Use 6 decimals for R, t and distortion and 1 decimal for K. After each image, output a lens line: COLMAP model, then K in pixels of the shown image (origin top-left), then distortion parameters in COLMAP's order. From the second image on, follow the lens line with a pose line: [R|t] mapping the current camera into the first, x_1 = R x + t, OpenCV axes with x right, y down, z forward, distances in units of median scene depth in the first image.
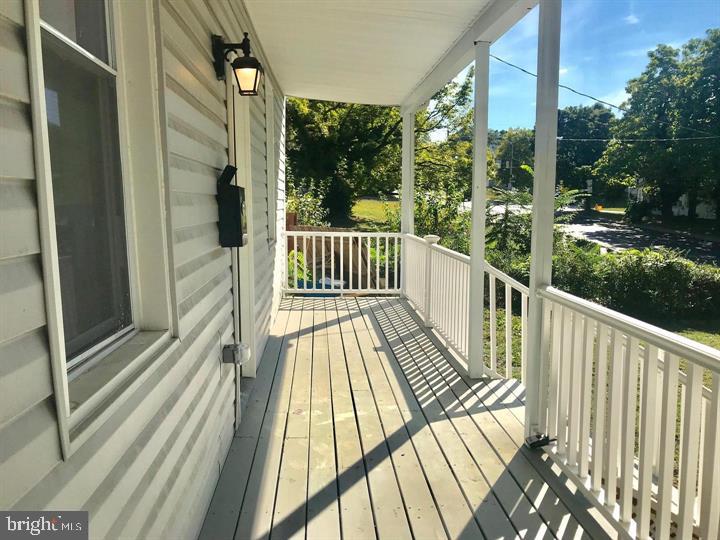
lens RADIAL K [[594.4, 0, 360.3], [0, 594.4, 271.6], [0, 0, 1]] dist [0.032652, -0.082743]
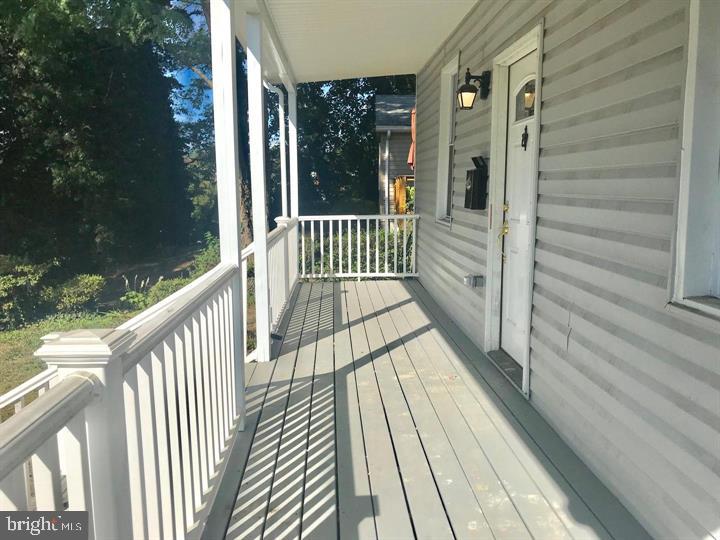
lens RADIAL K [[594.4, 0, 359.8], [0, 594.4, 271.0], [0, 0, 1]] dist [0.032652, -0.082743]
pose [[-0.999709, 0.004916, 0.023627, 0.033966], [0.010895, 0.965513, 0.260128, -0.225350], [-0.021534, 0.260309, -0.965285, 1.968327]]
